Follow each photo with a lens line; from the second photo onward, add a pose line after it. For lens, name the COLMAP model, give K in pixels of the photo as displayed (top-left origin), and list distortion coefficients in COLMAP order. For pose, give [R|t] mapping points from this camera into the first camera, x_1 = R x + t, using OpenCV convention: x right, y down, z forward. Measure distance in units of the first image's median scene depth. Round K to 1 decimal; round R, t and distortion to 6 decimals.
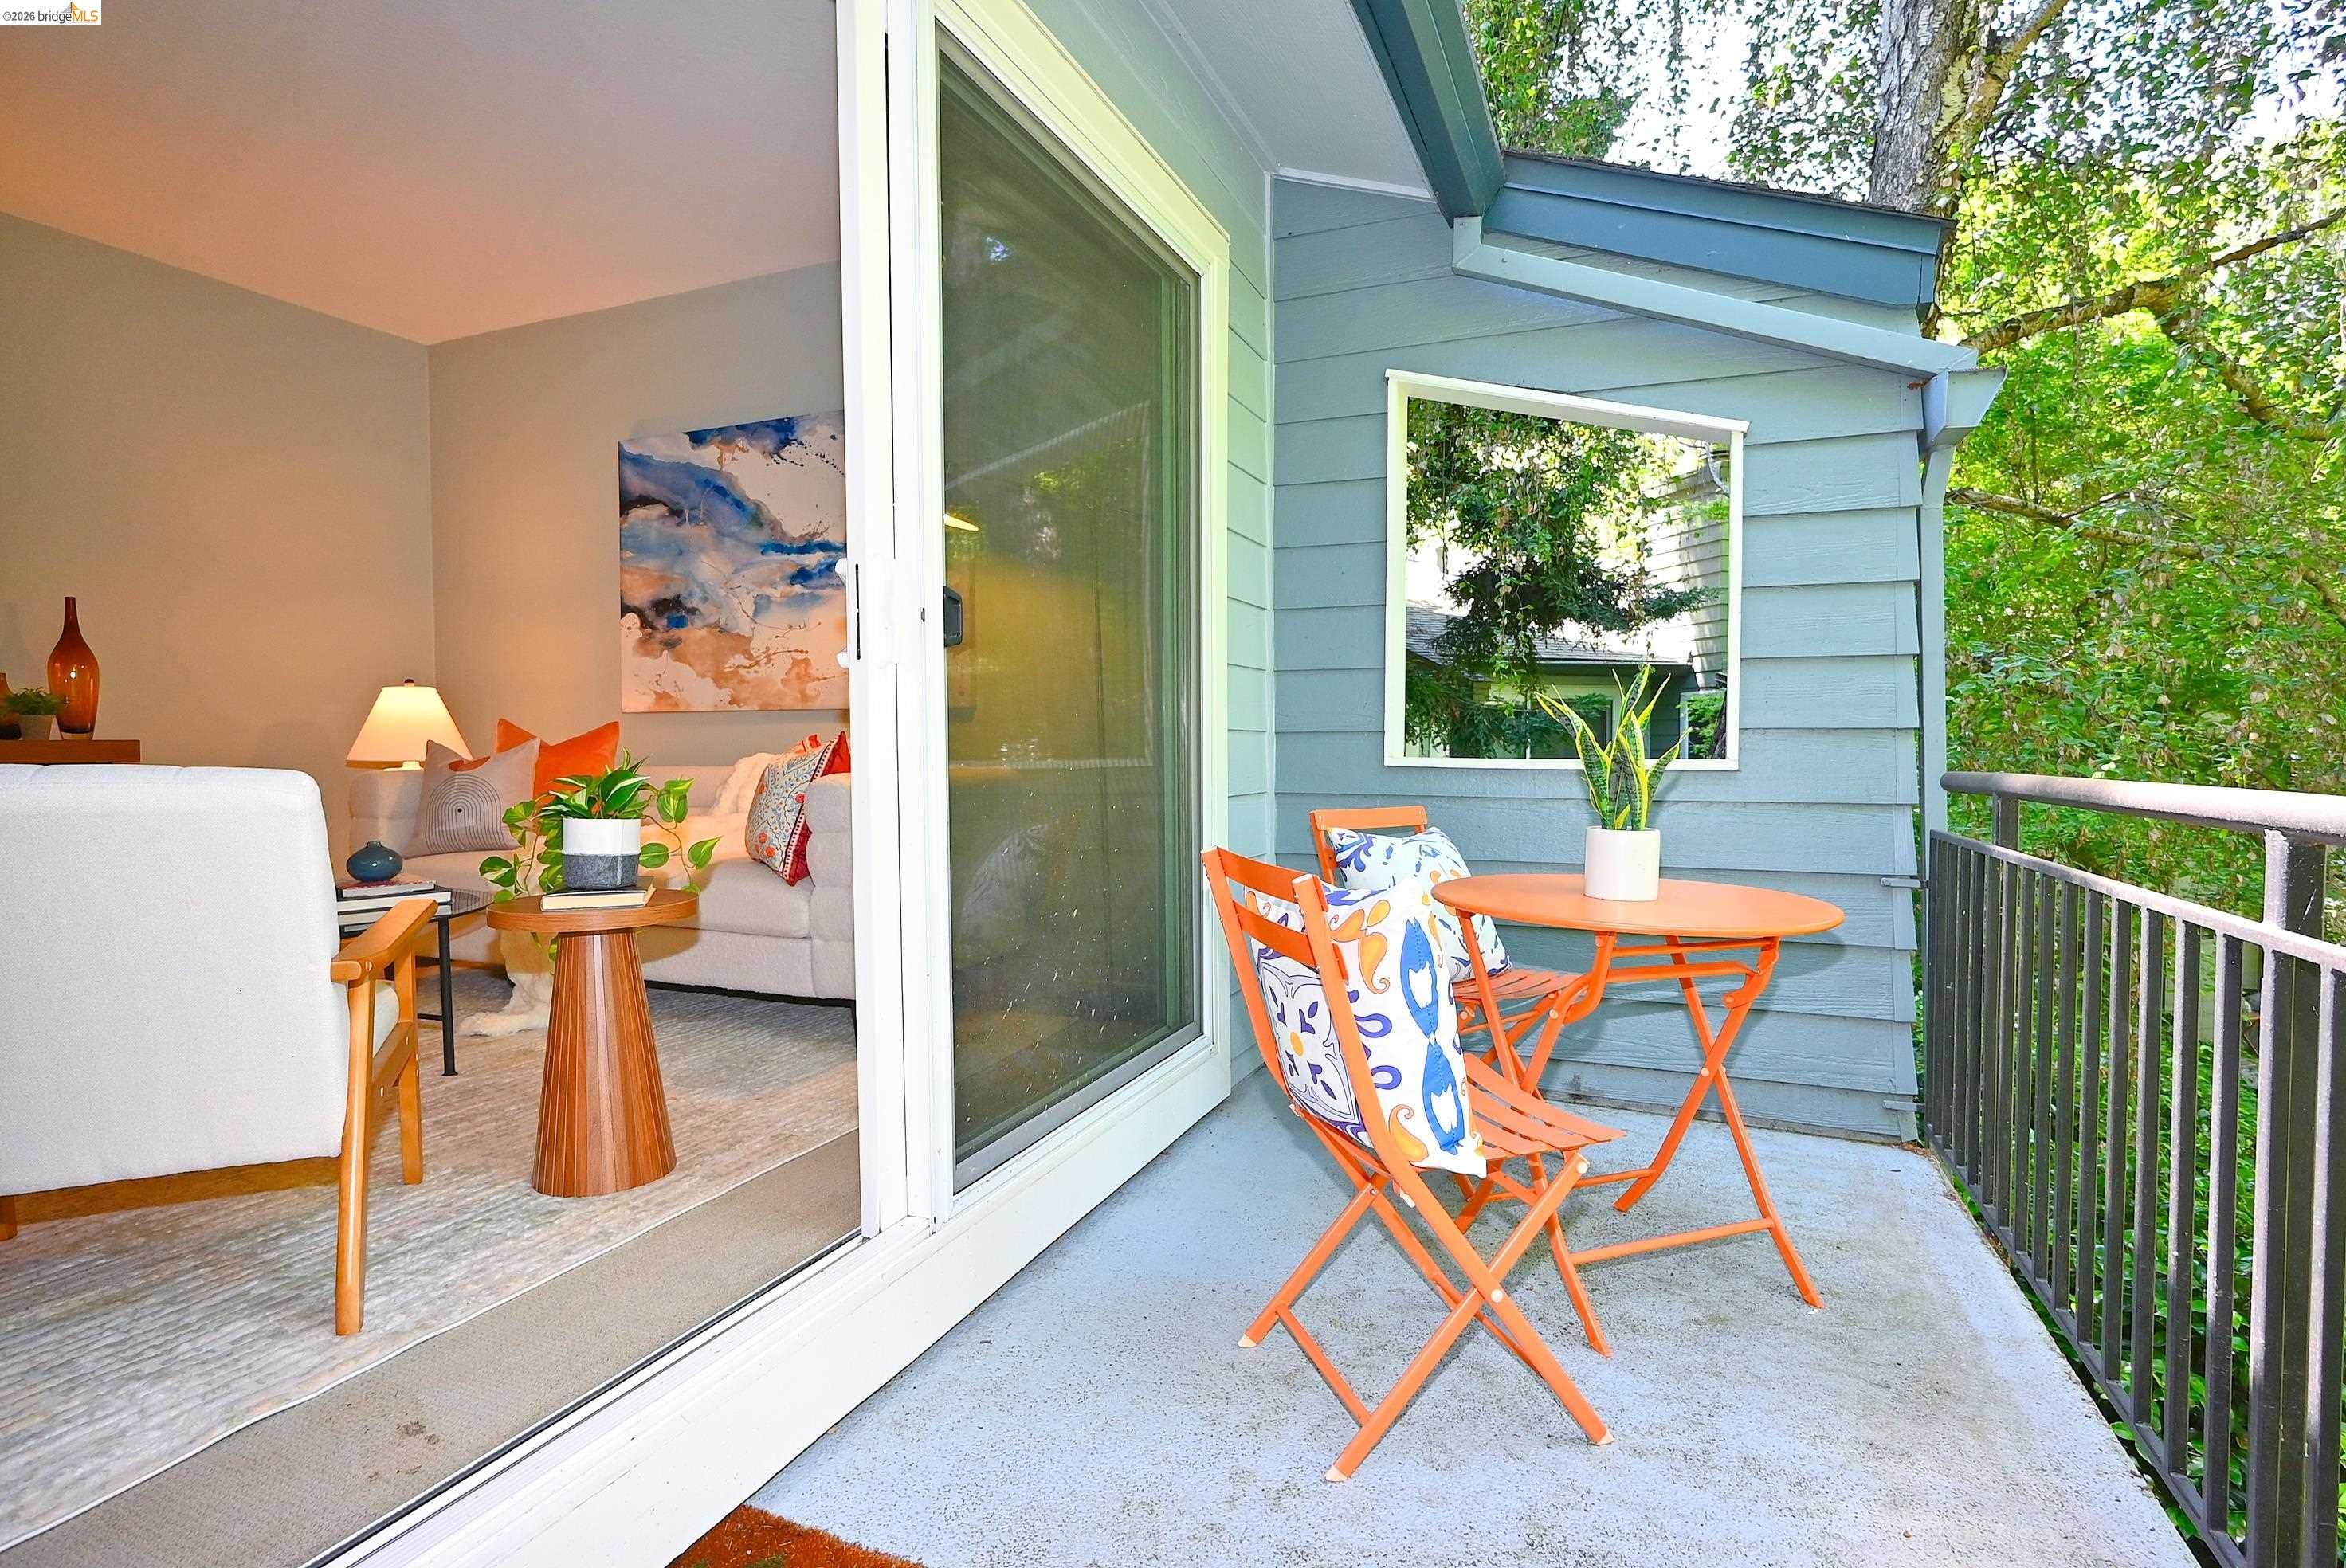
lens RADIAL K [[1162.7, 0, 1168.8], [0, 1162.7, 782.3], [0, 0, 1]] dist [-0.003108, 0.001348]
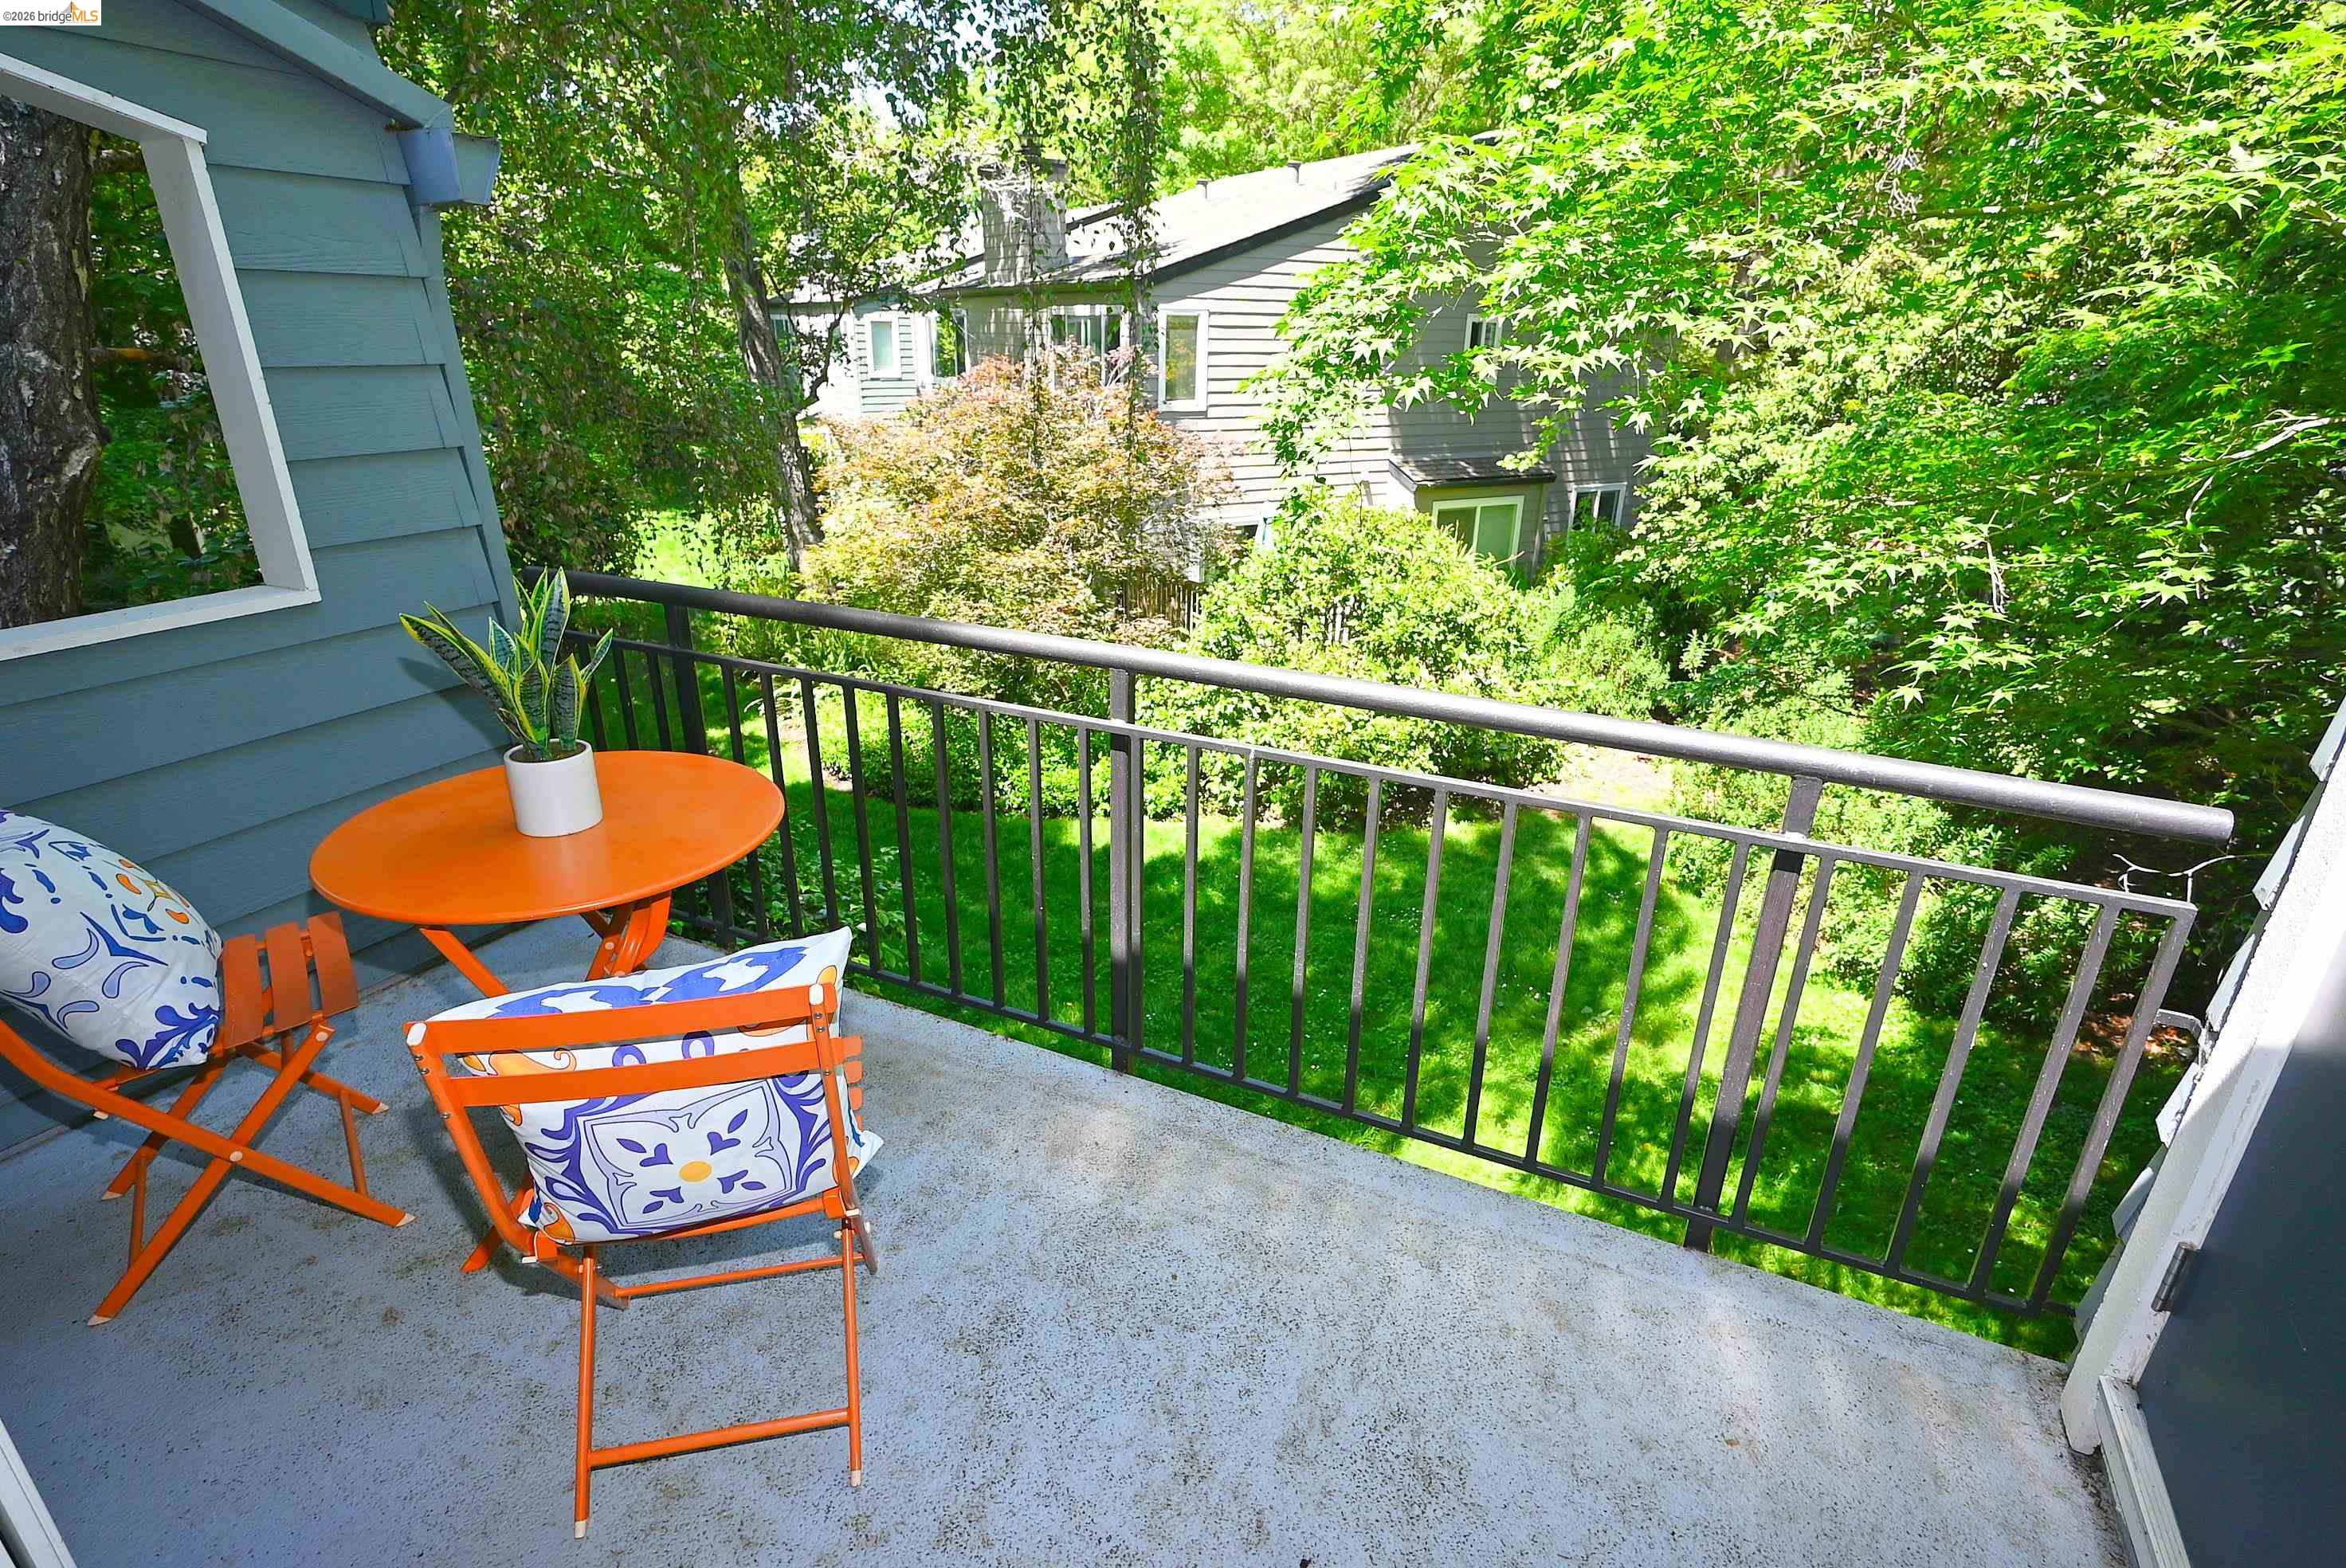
lens RADIAL K [[1147.6, 0, 1173.0], [0, 1147.6, 784.0], [0, 0, 1]] dist [-0.000180, 0.000467]
pose [[0.043628, -0.369602, 0.928166, -0.209539], [0.014846, 0.929187, 0.369311, -0.129054], [-0.998938, -0.002333, 0.046025, 0.248320]]
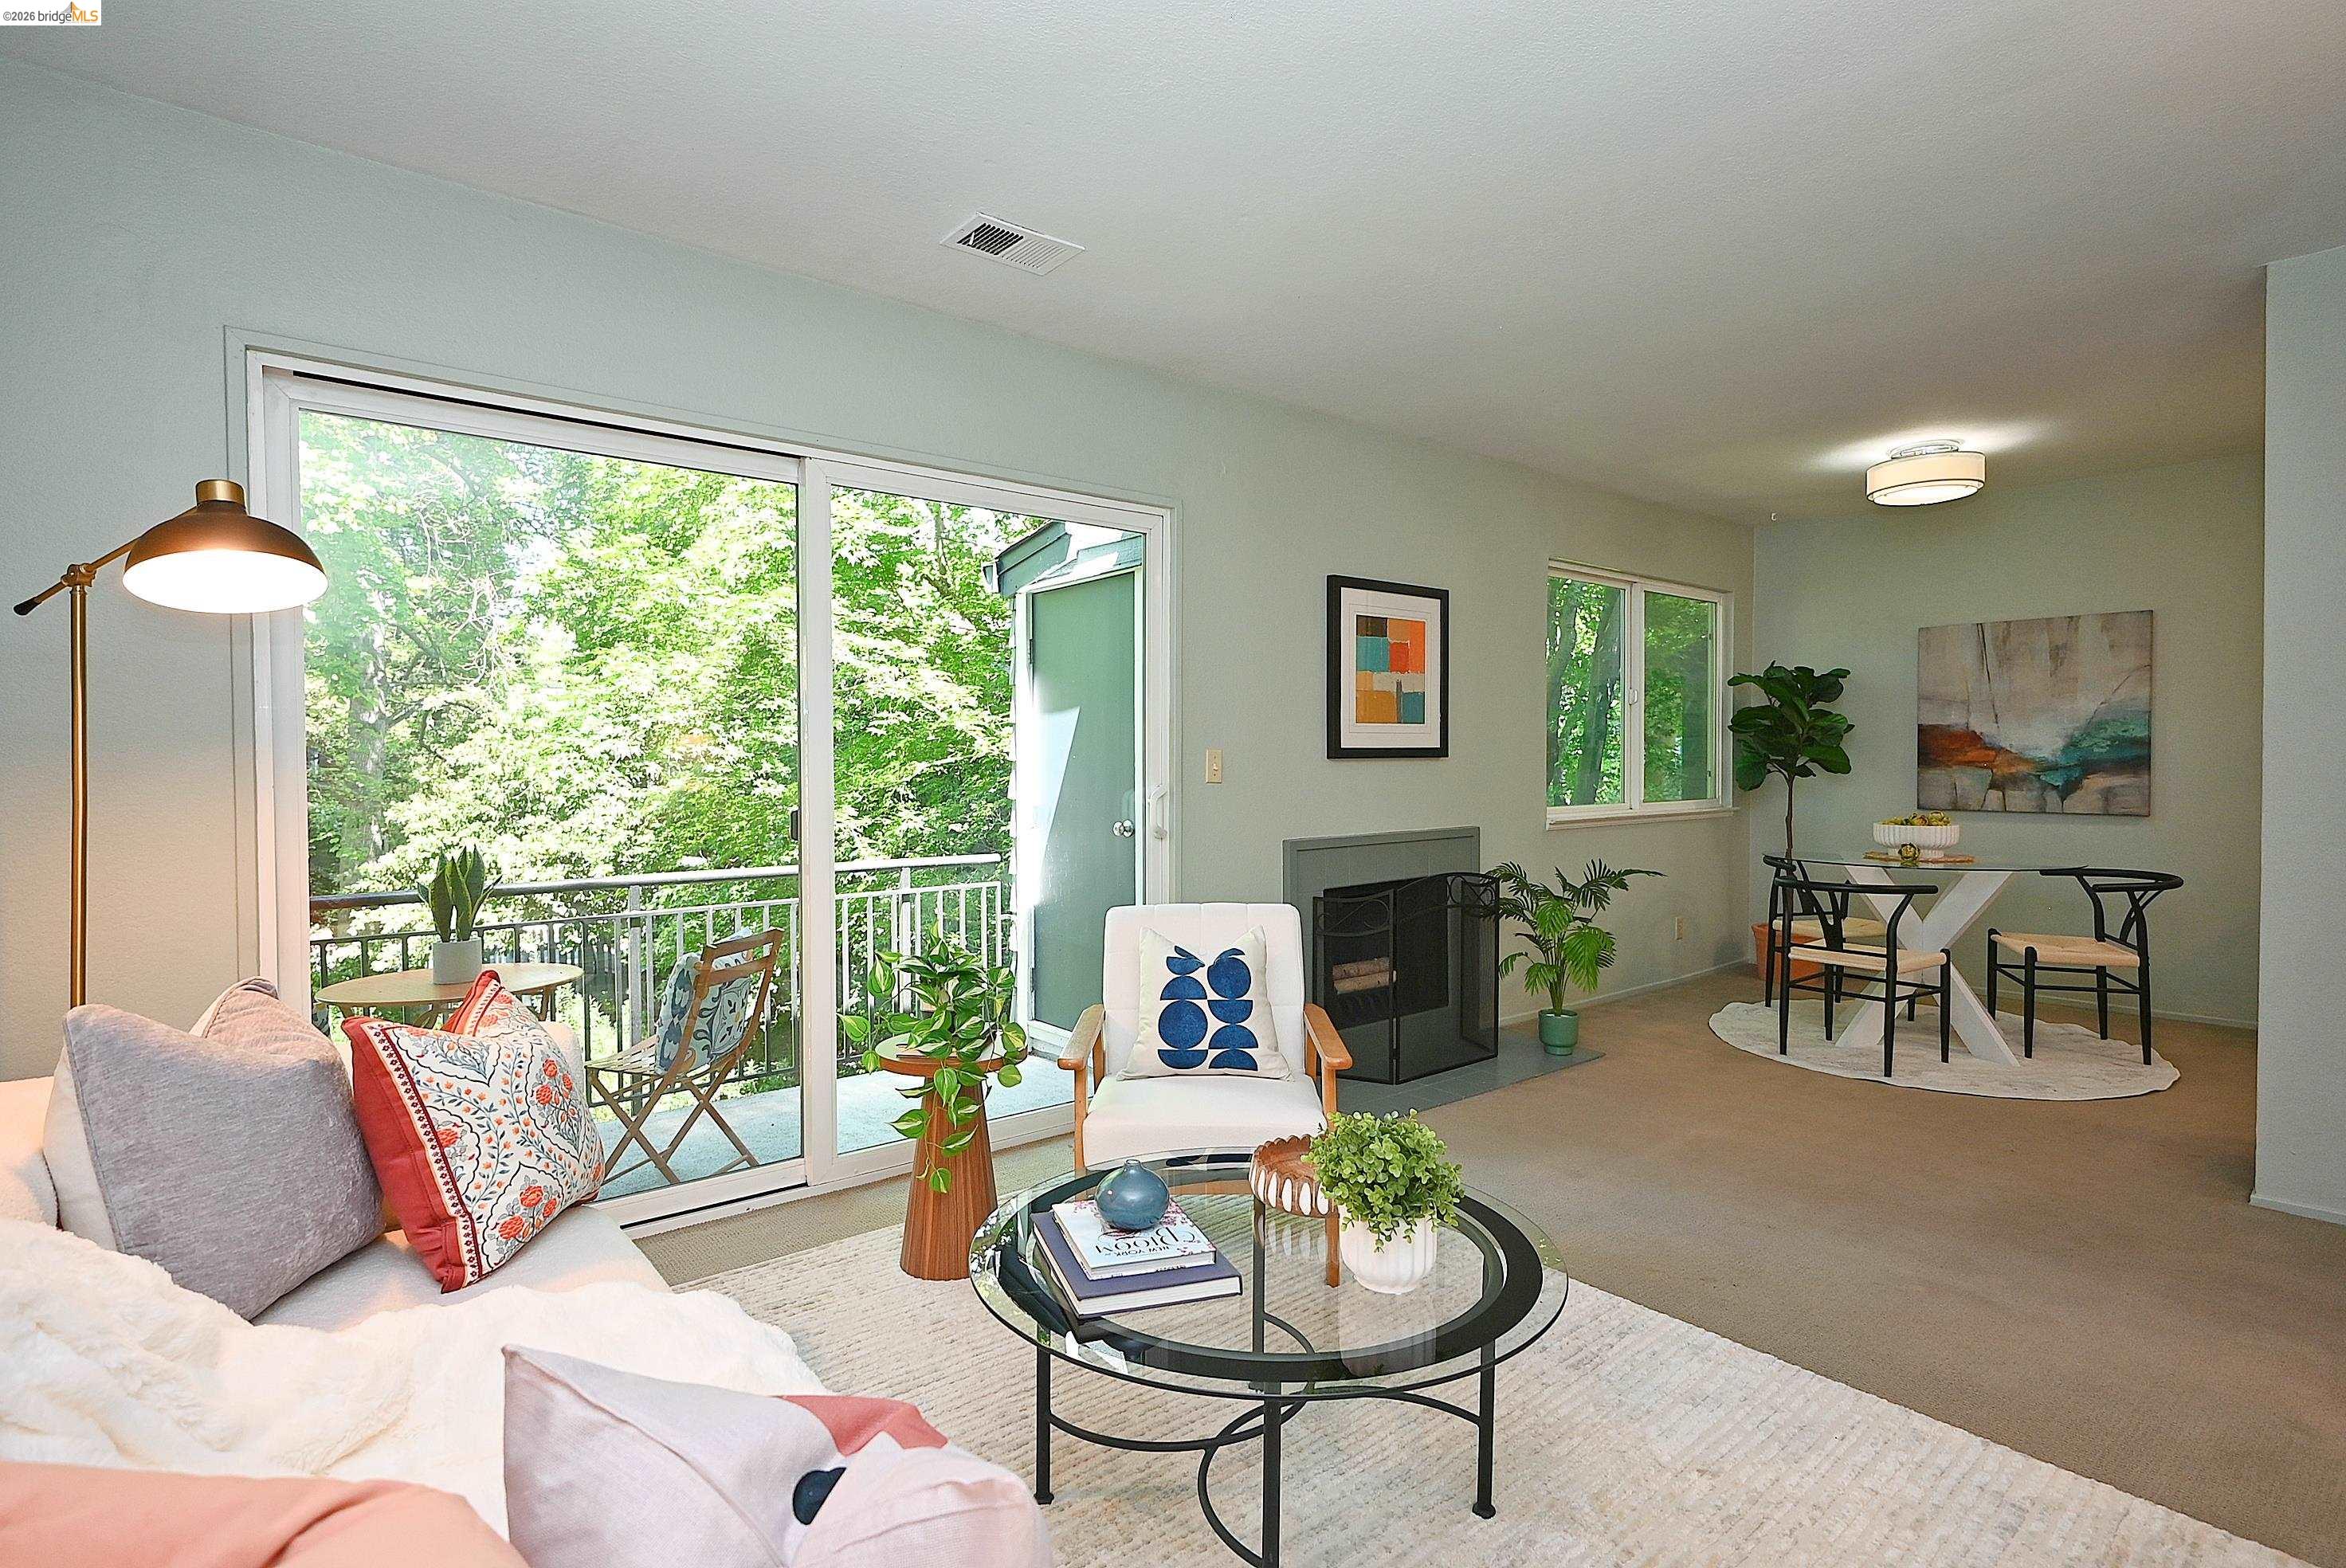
lens RADIAL K [[1165.7, 0, 1173.0], [0, 1165.7, 784.0], [0, 0, 1]] dist [-0.002975, 0.000177]
pose [[-0.888815, -0.004228, 0.458247, -0.657769], [0.019475, 0.998706, 0.046989, -0.123841], [-0.457853, 0.050689, -0.887582, 1.027878]]
